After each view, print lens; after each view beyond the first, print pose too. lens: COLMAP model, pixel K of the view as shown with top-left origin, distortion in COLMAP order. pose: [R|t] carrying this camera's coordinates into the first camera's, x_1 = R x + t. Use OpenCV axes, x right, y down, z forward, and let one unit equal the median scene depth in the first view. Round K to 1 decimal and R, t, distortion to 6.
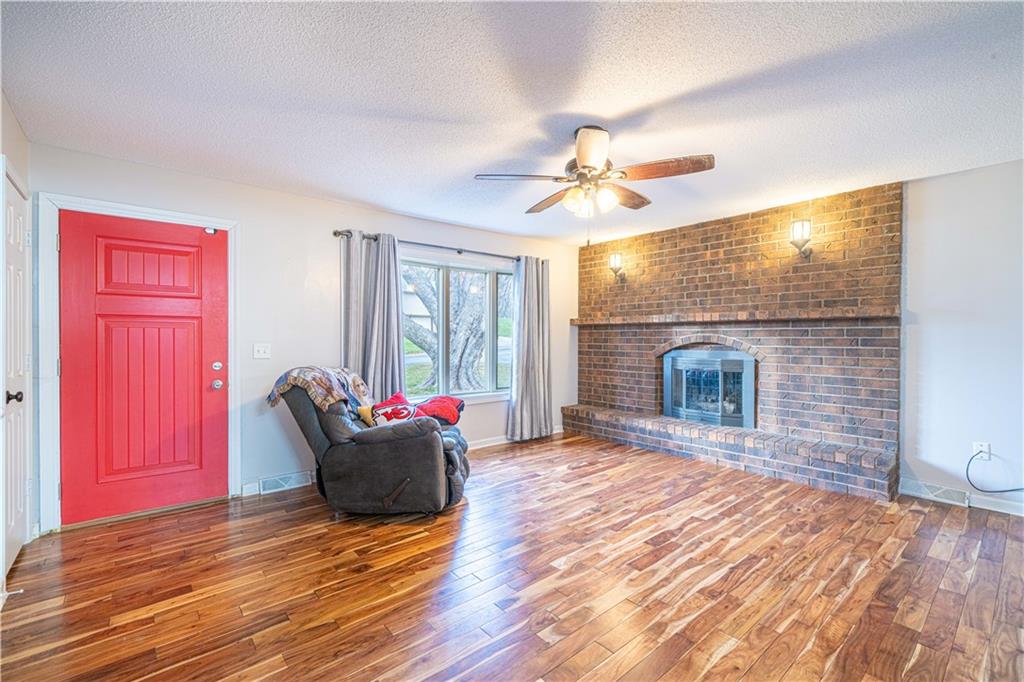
lens RADIAL K [[448.5, 0, 507.5], [0, 448.5, 340.2], [0, 0, 1]] dist [-0.001603, -0.000065]
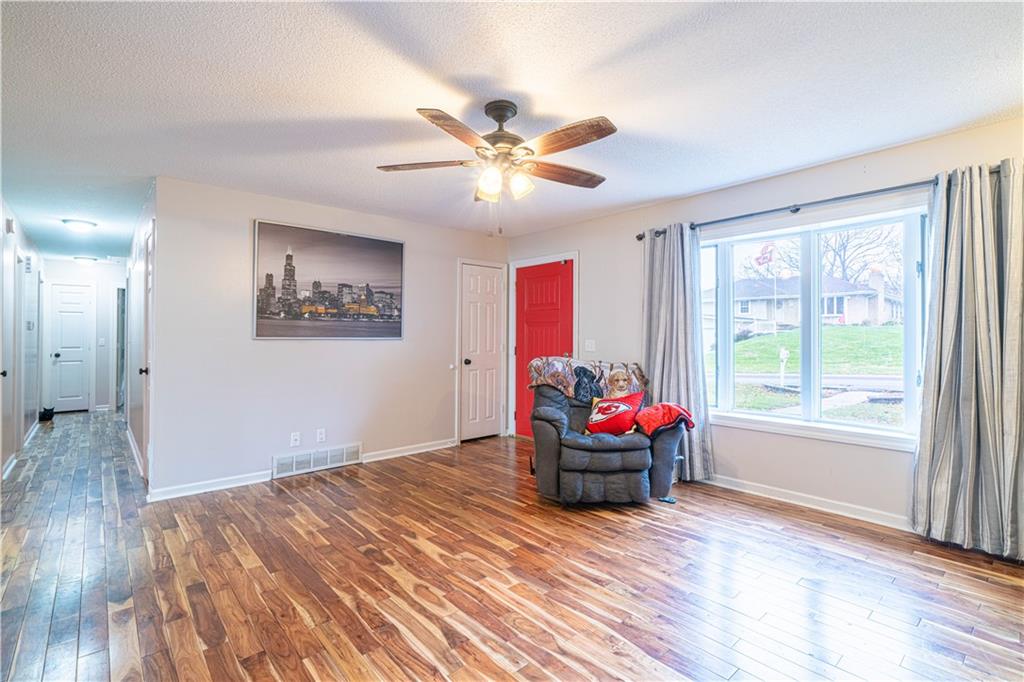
lens RADIAL K [[480.9, 0, 494.8], [0, 480.9, 331.5], [0, 0, 1]] dist [0.004281, 0.000092]
pose [[-0.002670, -0.004666, -0.999986, 1.158180], [-0.003733, 0.999982, -0.004656, -0.012820], [0.999989, 0.003721, -0.002687, 1.008640]]
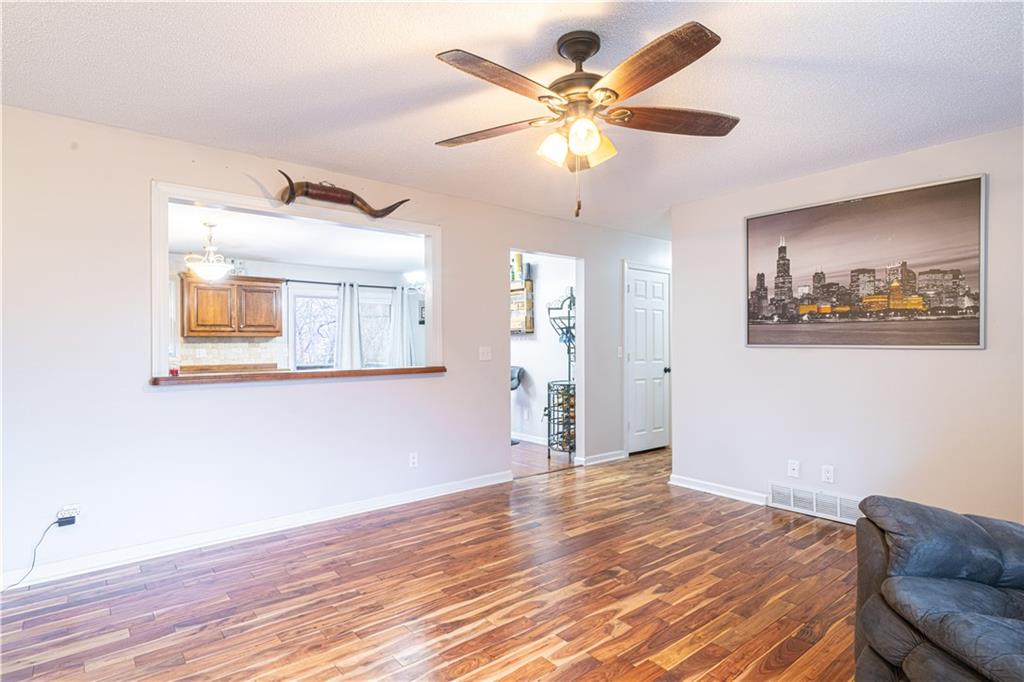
lens RADIAL K [[533.2, 0, 511.0], [0, 533.2, 344.3], [0, 0, 1]] dist [-0.004637, 0.000232]
pose [[-0.999873, 0.004759, 0.015194, 0.276135], [0.004829, 0.999978, 0.004536, -0.010304], [-0.015172, 0.004609, -0.999874, 1.842166]]
